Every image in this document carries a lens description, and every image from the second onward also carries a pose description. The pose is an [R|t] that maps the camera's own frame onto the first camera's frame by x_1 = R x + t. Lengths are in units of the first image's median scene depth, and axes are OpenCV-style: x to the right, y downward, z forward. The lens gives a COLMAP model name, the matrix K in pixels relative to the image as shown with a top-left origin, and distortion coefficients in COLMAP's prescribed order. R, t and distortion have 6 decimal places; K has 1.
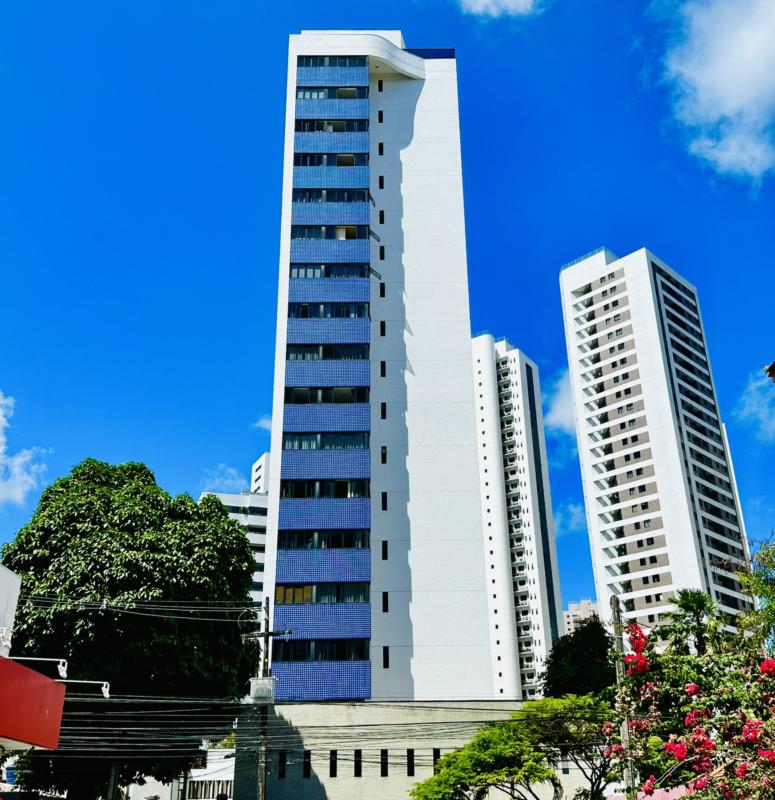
lens RADIAL K [[856.9, 0, 387.5], [0, 856.9, 400.0], [0, 0, 1]] dist [0.130102, 0.005340]
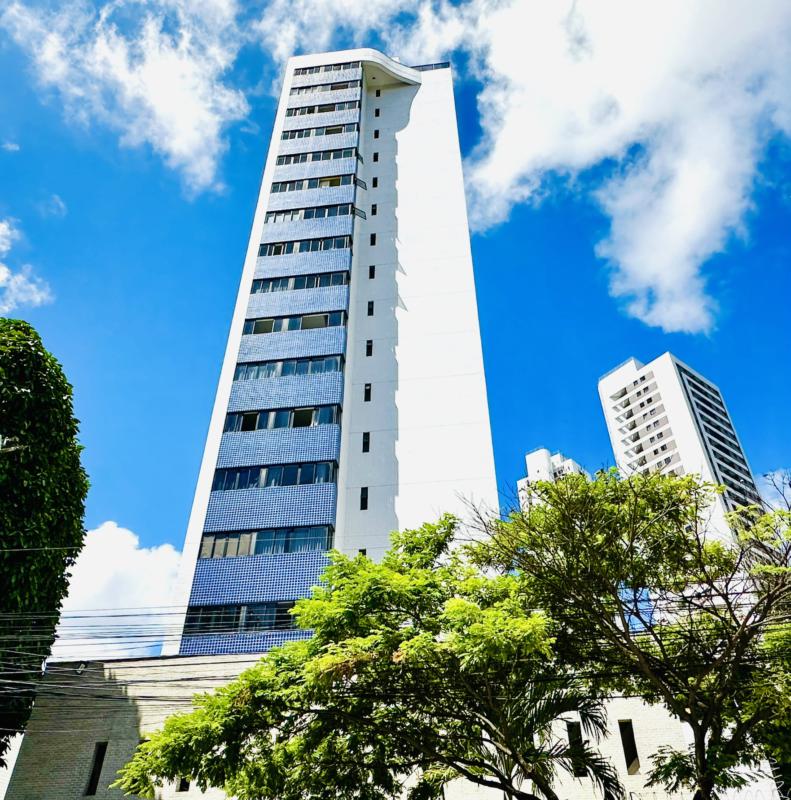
lens RADIAL K [[651.8, 0, 395.5], [0, 651.8, 400.0], [0, 0, 1]] dist [-0.003144, -0.002012]
pose [[0.990965, -0.073905, -0.111917, 0.026894], [0.047770, 0.974245, -0.220374, 0.062252], [0.125321, 0.213037, 0.968974, 0.124813]]
